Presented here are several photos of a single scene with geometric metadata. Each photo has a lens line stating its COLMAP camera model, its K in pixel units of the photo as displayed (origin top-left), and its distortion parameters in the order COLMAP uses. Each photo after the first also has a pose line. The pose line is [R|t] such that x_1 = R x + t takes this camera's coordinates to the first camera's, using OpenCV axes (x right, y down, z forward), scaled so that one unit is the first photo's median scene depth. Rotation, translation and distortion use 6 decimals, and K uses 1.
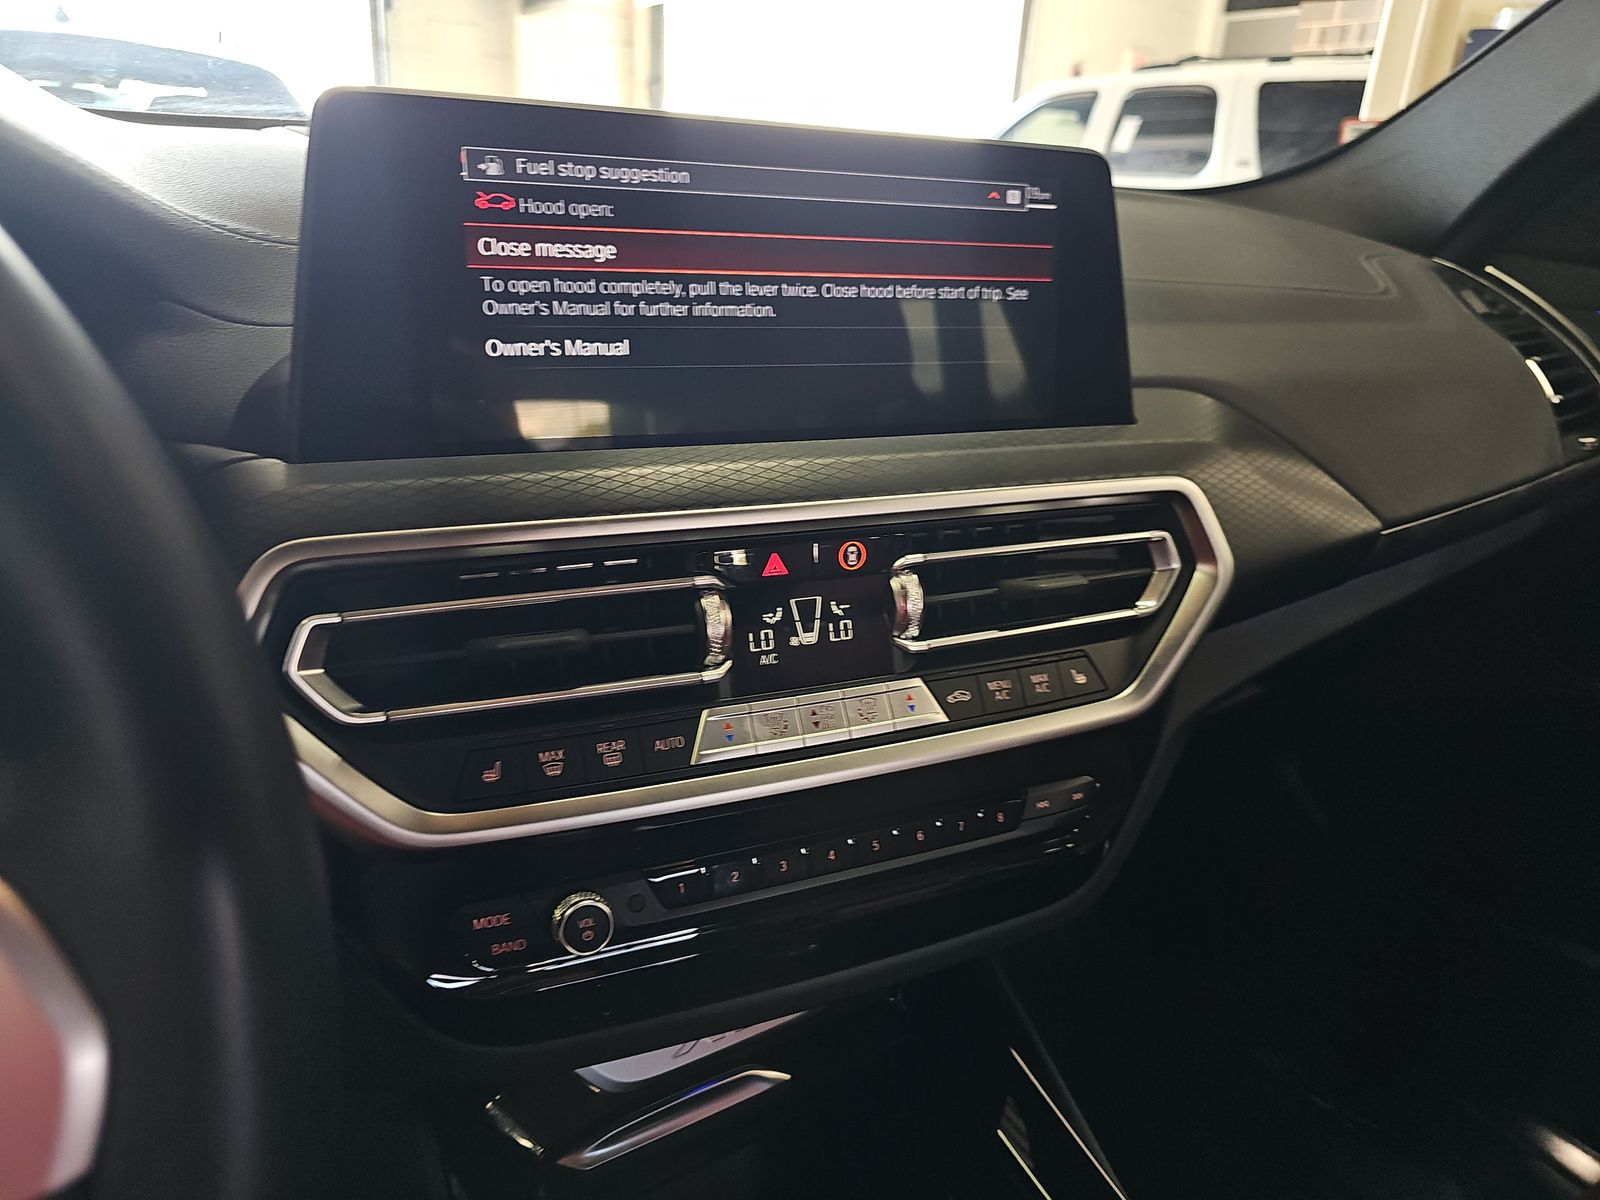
lens RADIAL K [[1079.3, 0, 785.1], [0, 1079.3, 589.2], [0, 0, 1]] dist [-0.008450, -0.008765]
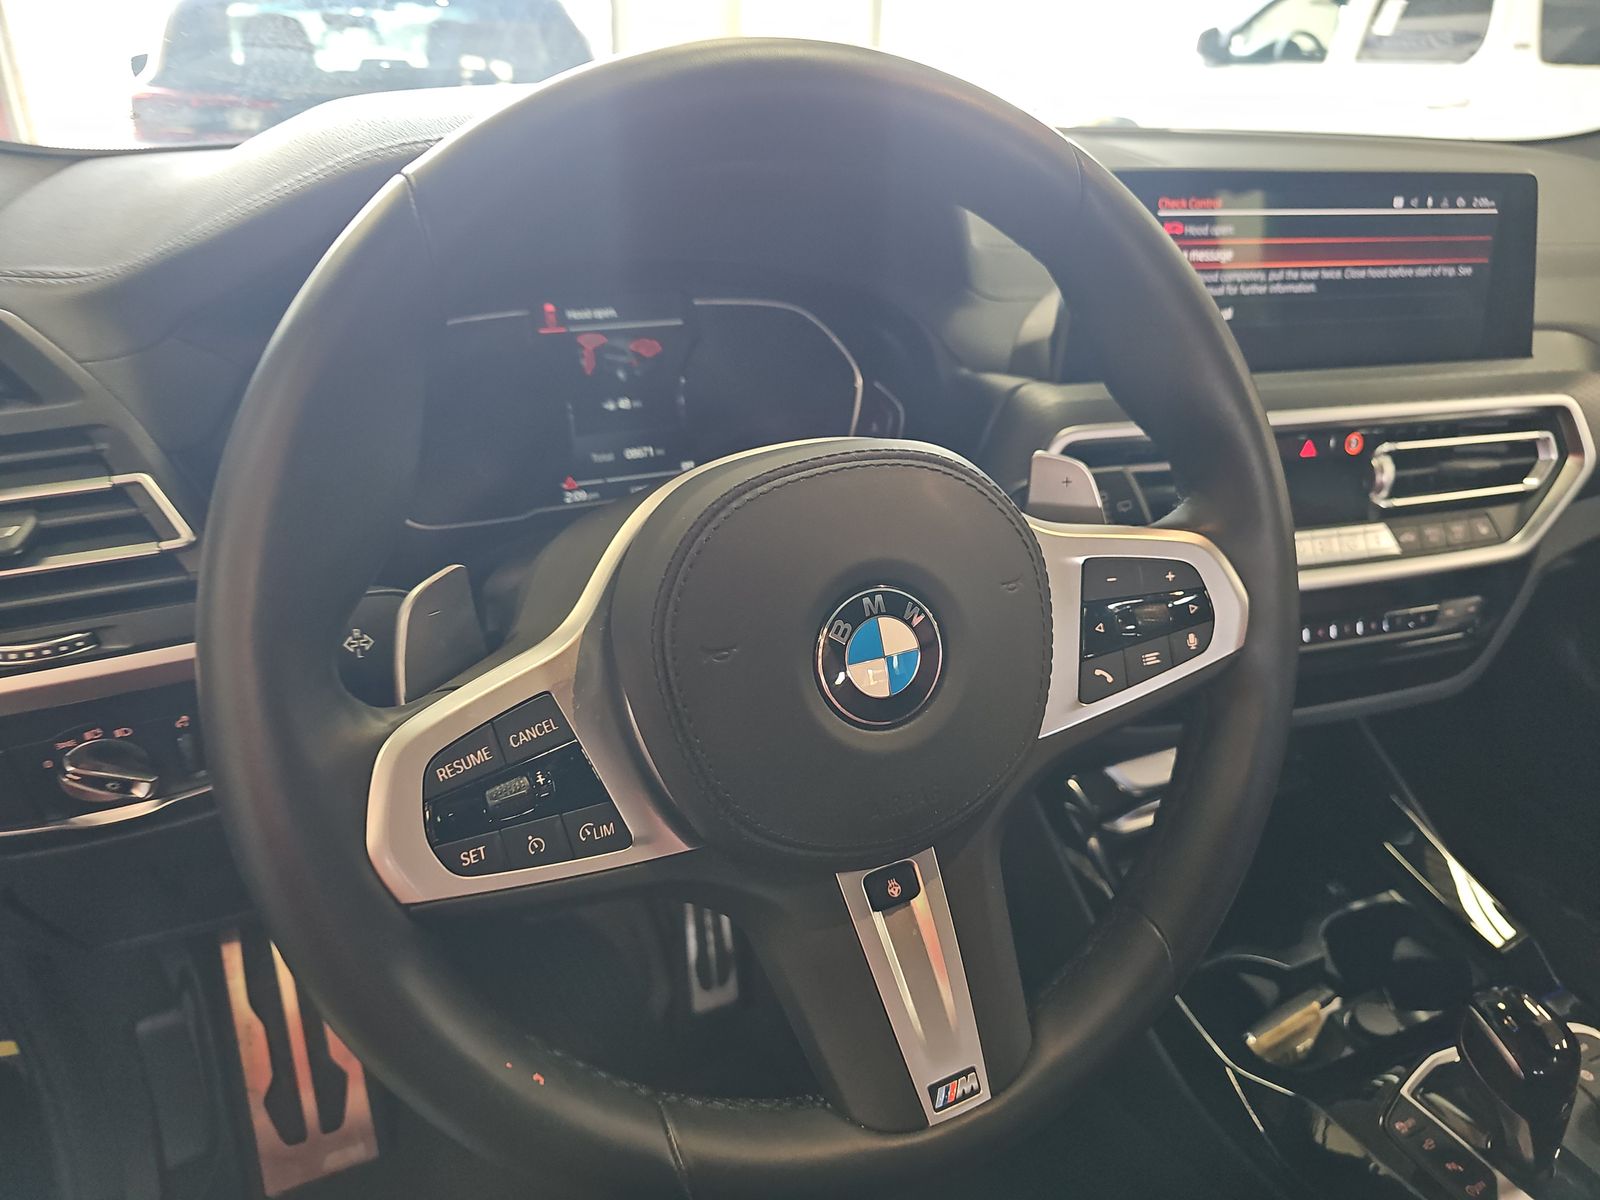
lens RADIAL K [[1079.3, 0, 813.1], [0, 1079.3, 616.7], [0, 0, 1]] dist [-0.008450, -0.008765]
pose [[0.989770, 0.034808, -0.138359, -0.472982], [-0.019256, 0.993500, 0.112192, 0.056000], [0.141365, -0.108380, 0.984007, -0.669164]]
